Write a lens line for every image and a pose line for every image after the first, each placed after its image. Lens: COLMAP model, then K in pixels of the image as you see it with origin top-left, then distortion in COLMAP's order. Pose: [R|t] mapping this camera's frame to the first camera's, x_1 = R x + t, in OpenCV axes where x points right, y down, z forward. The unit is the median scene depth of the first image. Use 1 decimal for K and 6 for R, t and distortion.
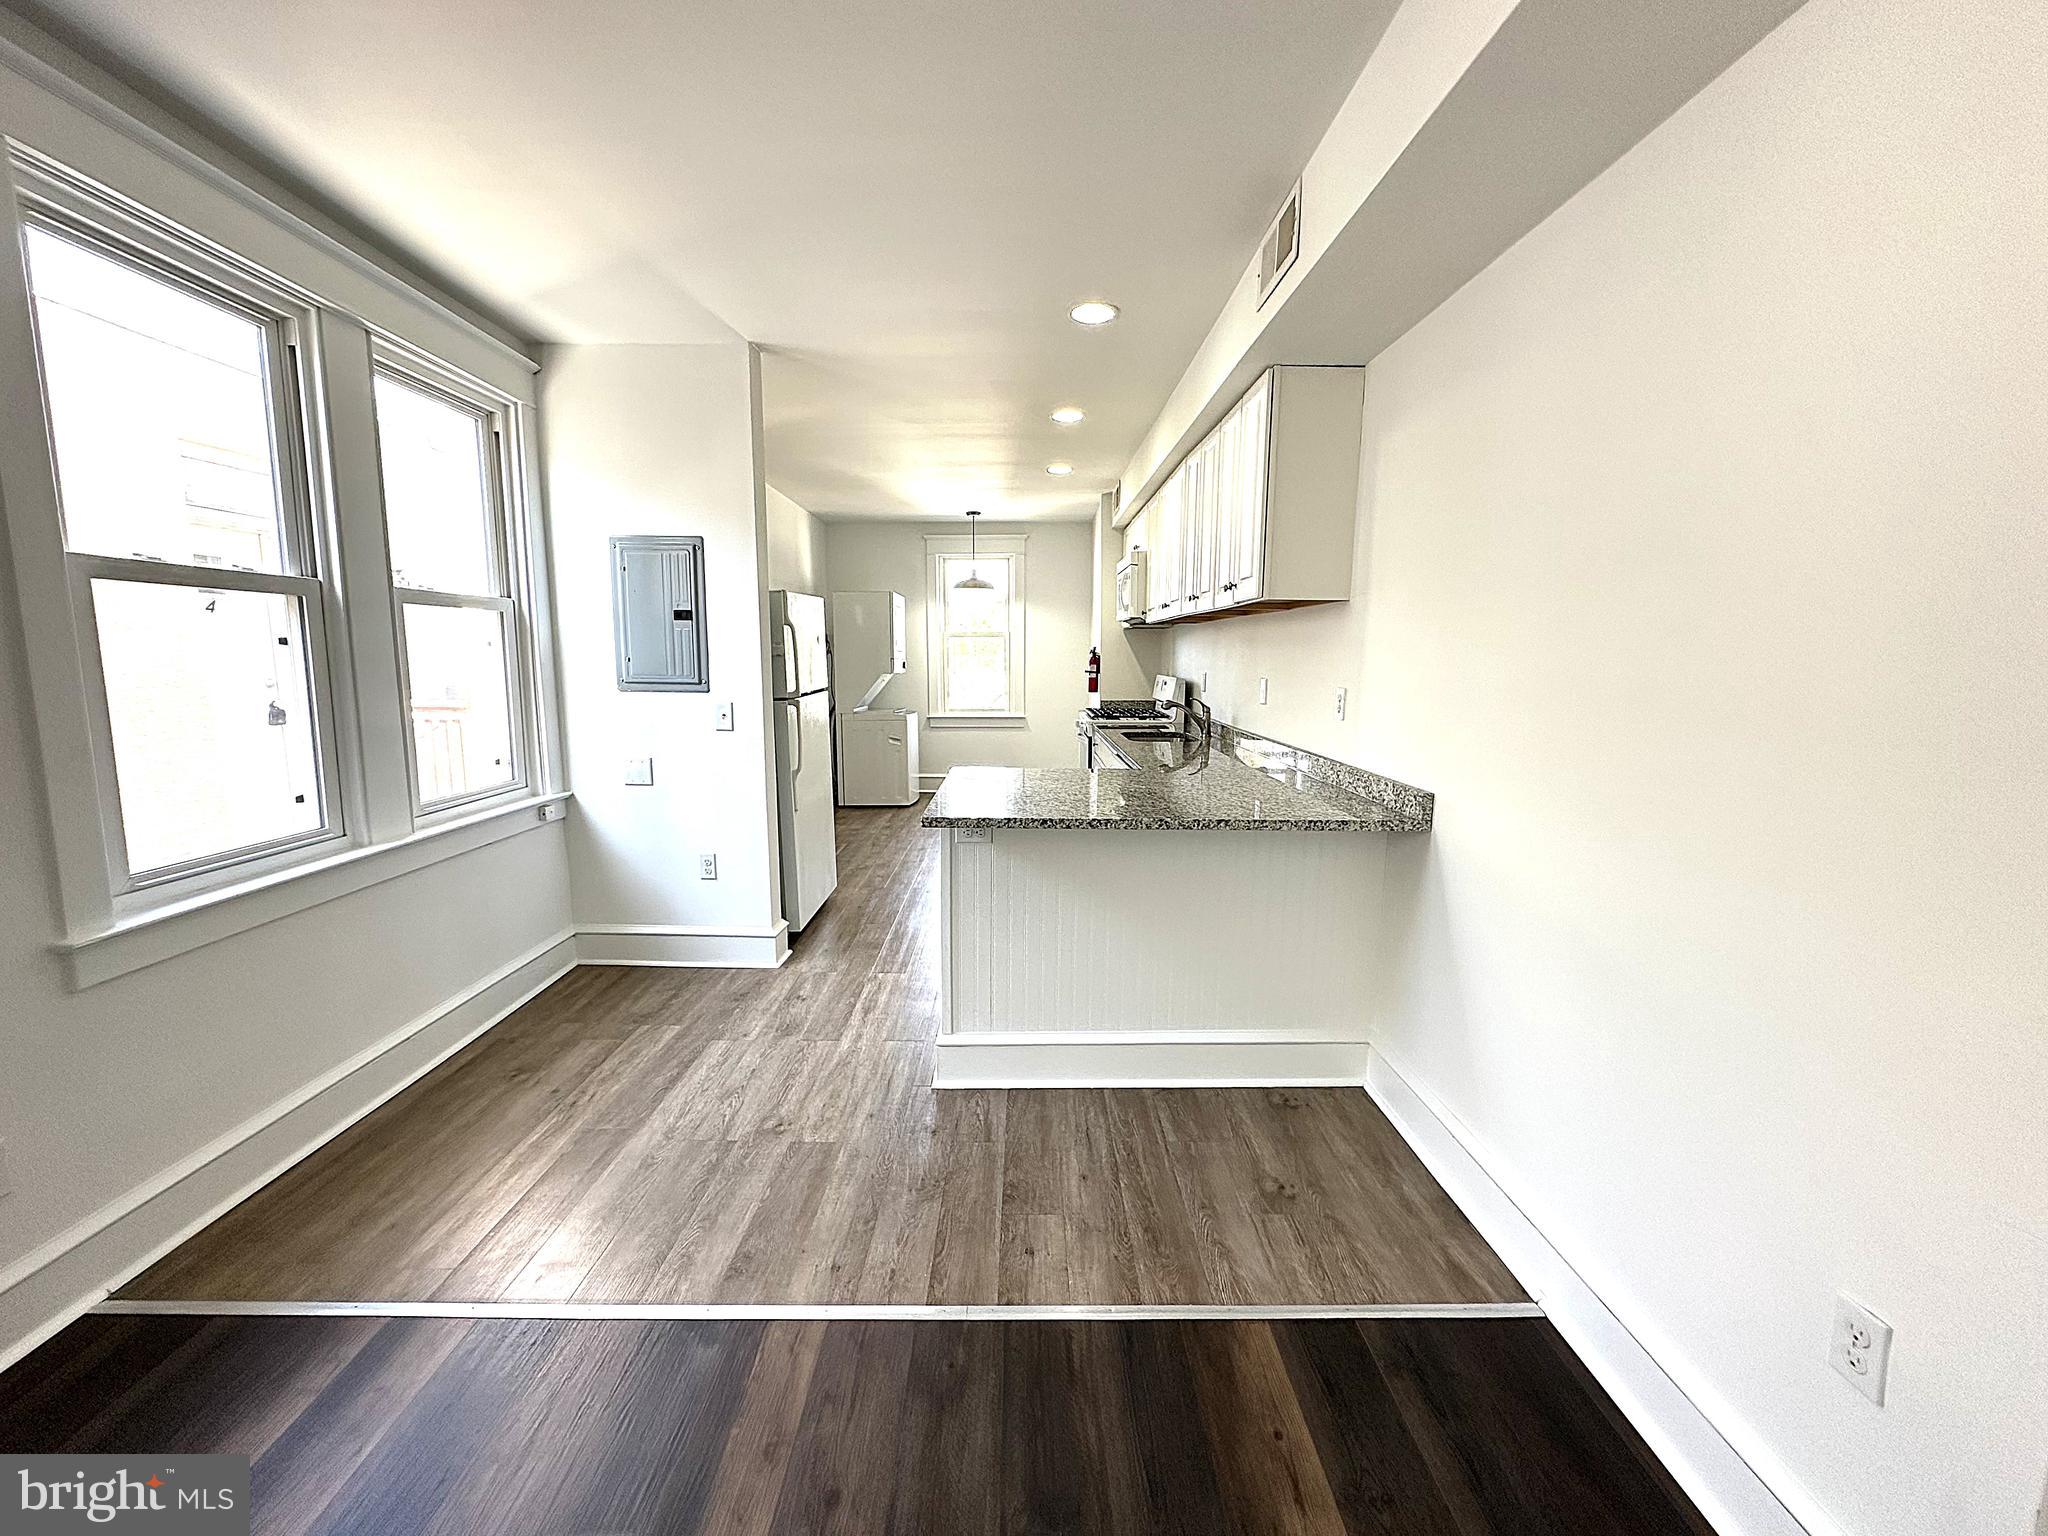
lens RADIAL K [[829.6, 0, 1024.0], [0, 829.6, 768.0], [0, 0, 1]] dist [-0.000674, -0.000010]
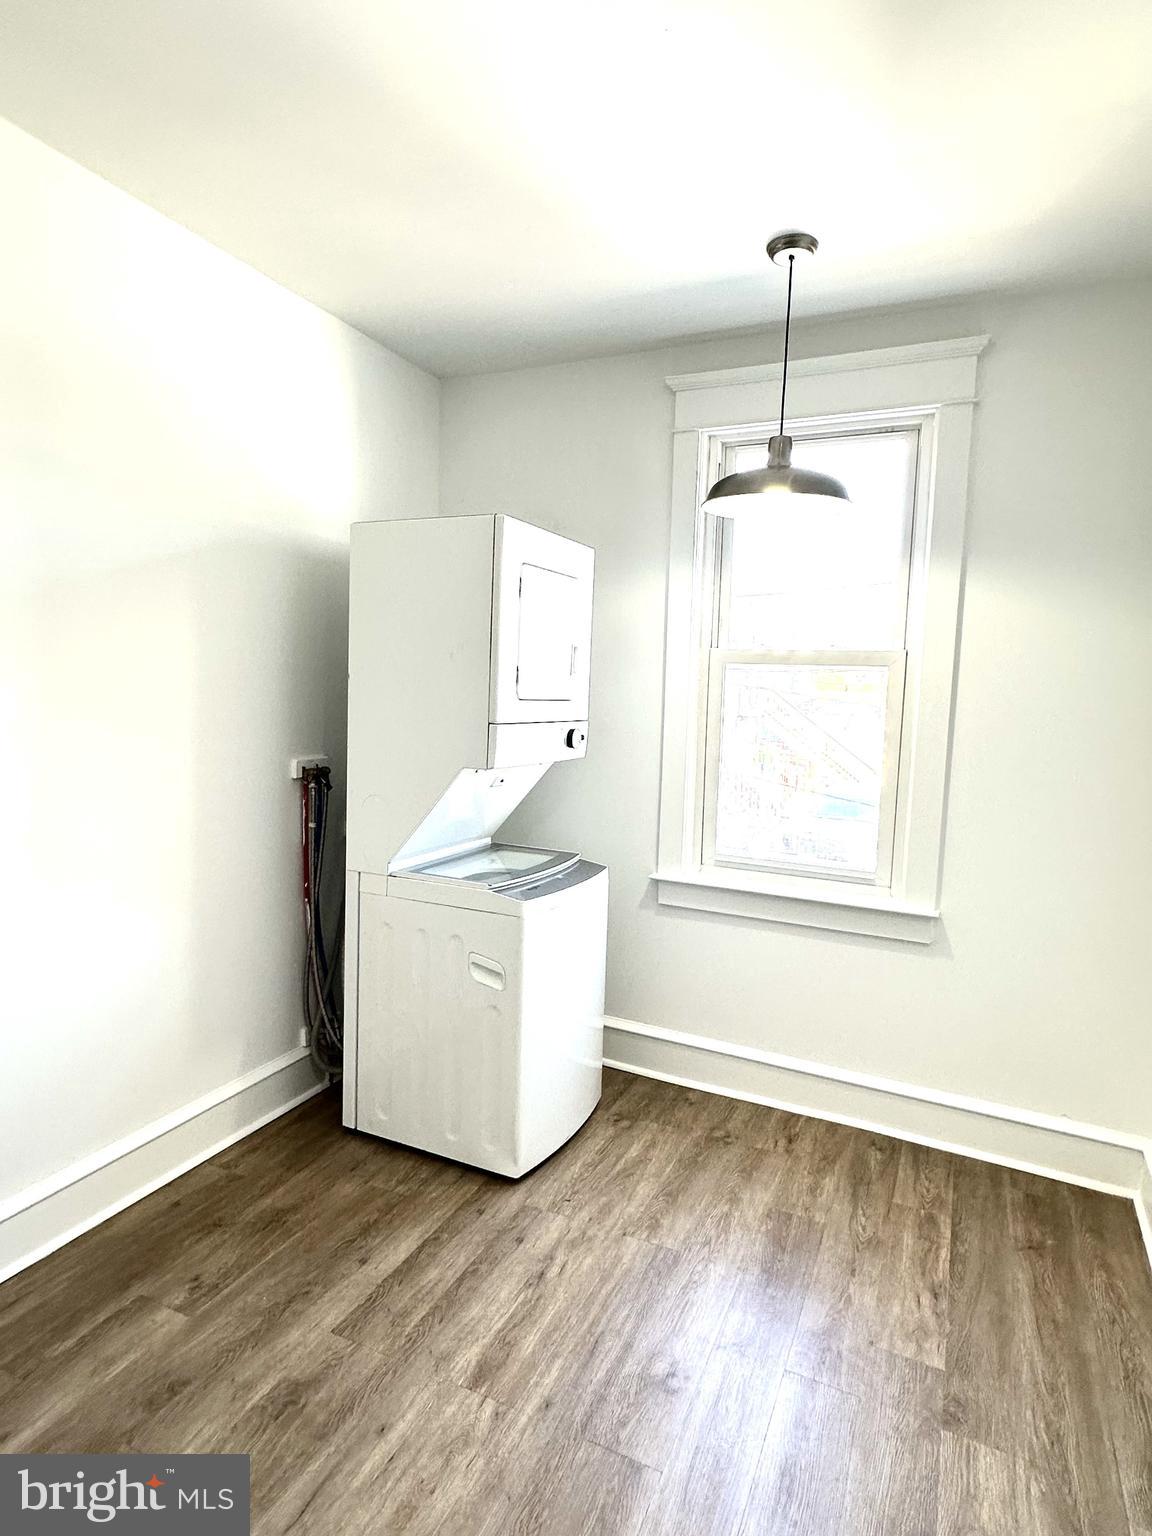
lens RADIAL K [[822.3, 0, 576.0], [0, 822.3, 768.0], [0, 0, 1]] dist [-0.037234, -0.000292]
pose [[0.907243, 0.068031, -0.415069, 0.001828], [-0.090962, 0.995214, -0.035703, -0.112803], [0.410654, 0.070147, 0.909089, 0.783157]]
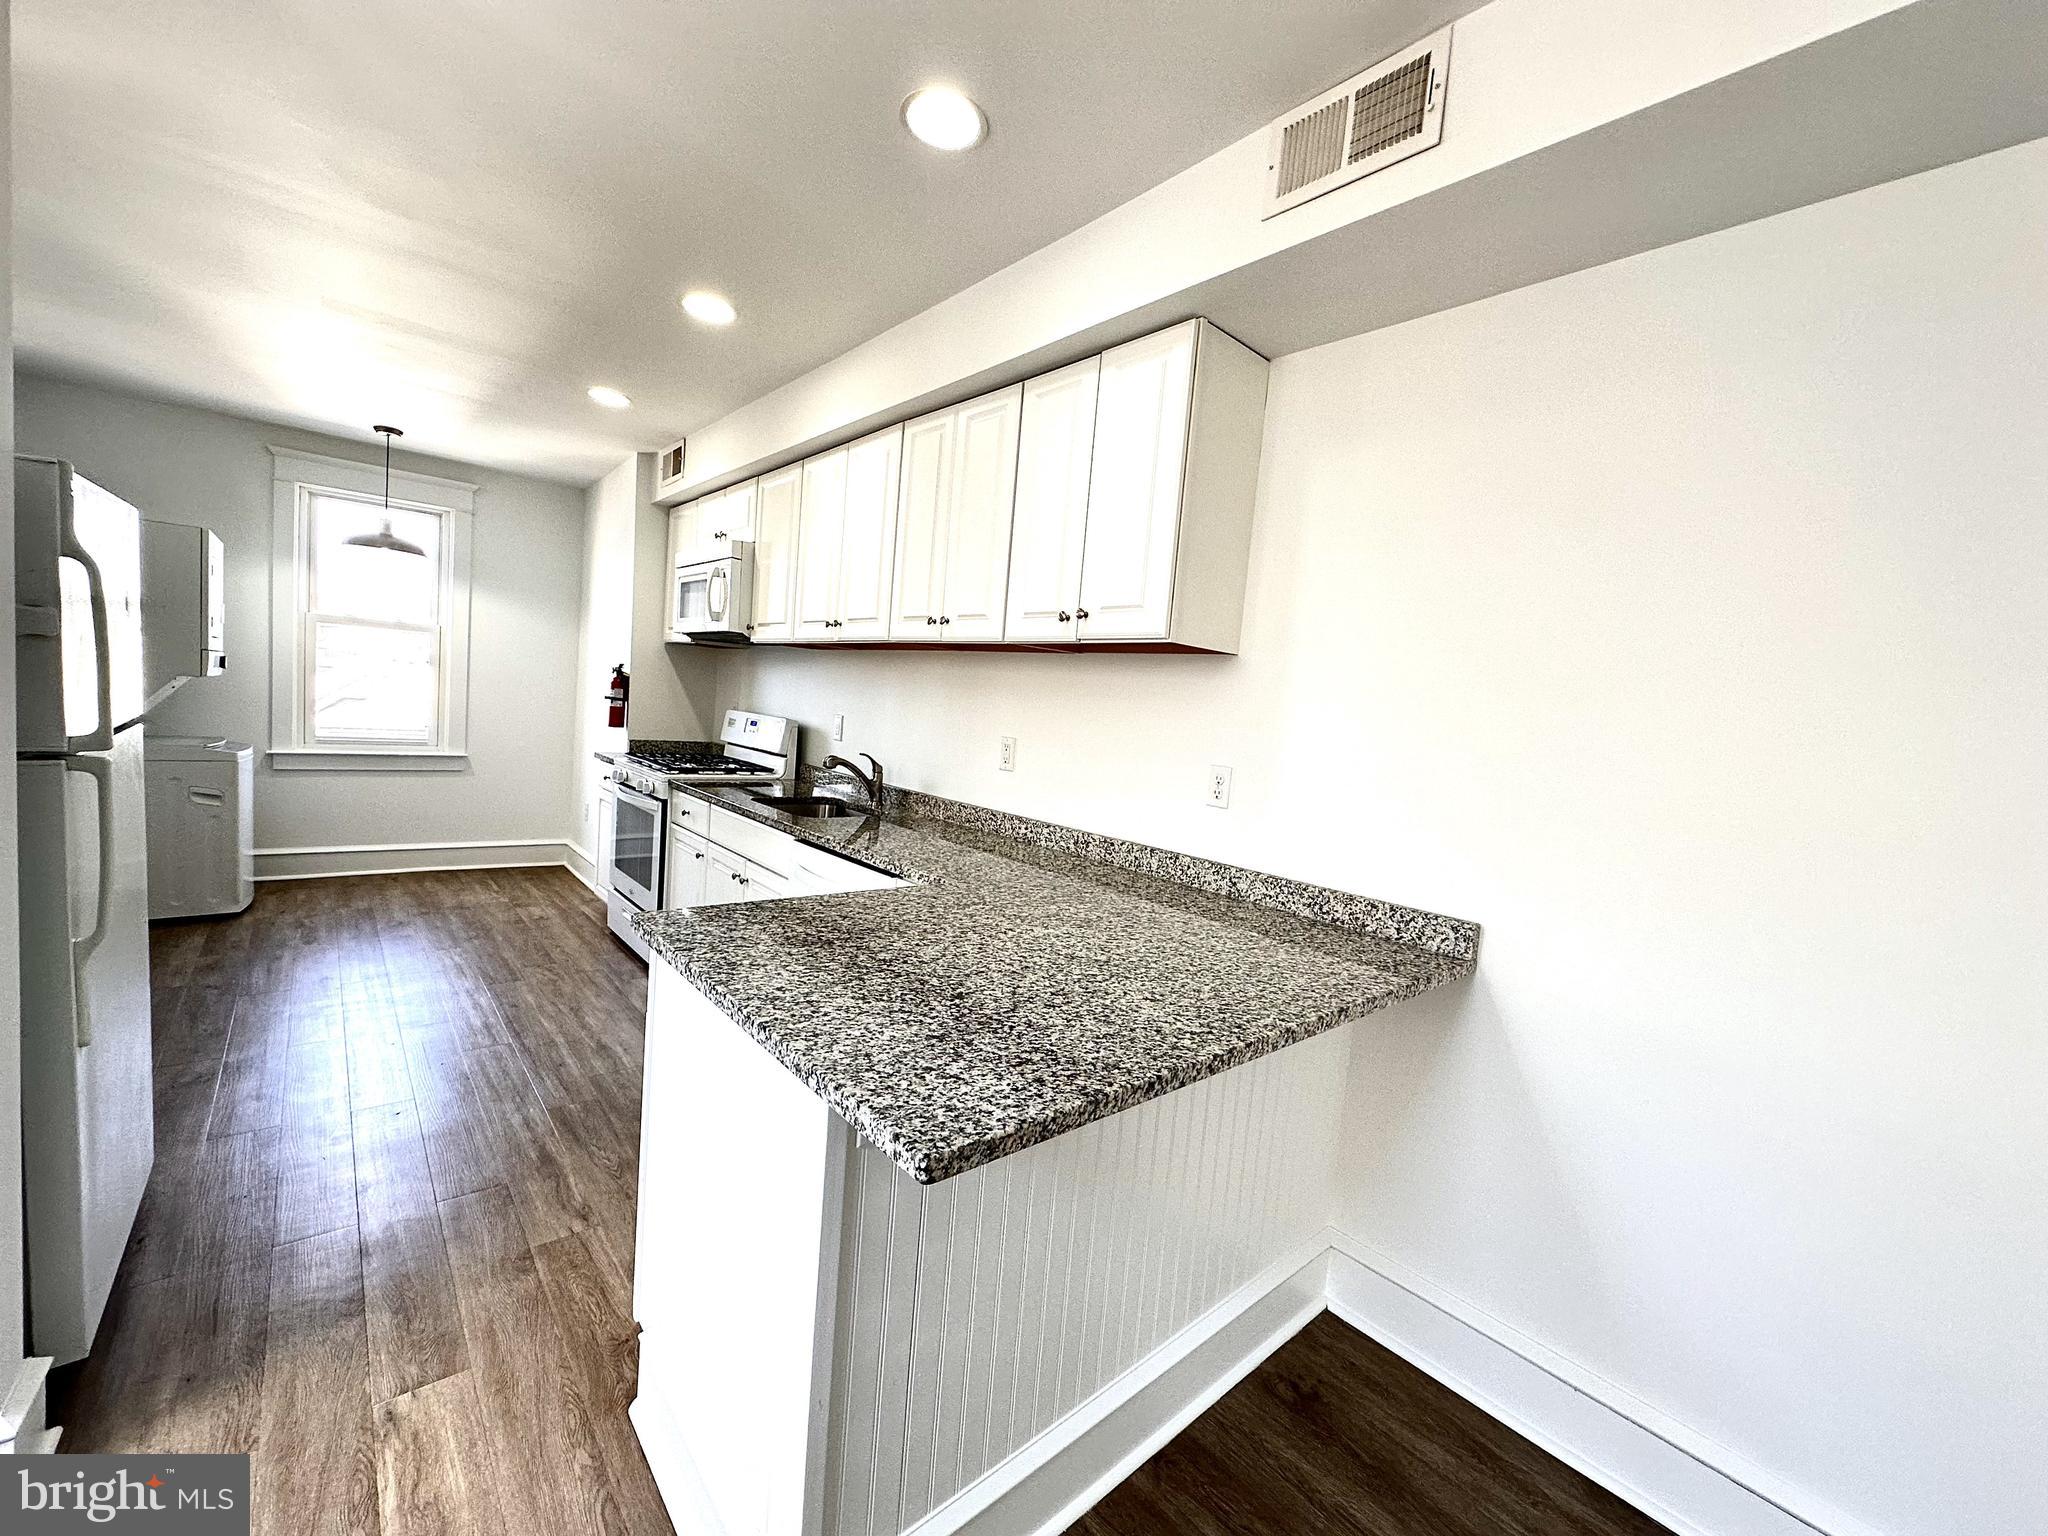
lens RADIAL K [[814.5, 0, 1024.0], [0, 814.5, 768.0], [0, 0, 1]] dist [-0.000397, -0.000024]
pose [[0.748796, 0.007154, 0.662761, -0.116848], [0.012367, 0.999617, -0.024764, -0.035669], [-0.662685, 0.026739, 0.748421, 0.253723]]
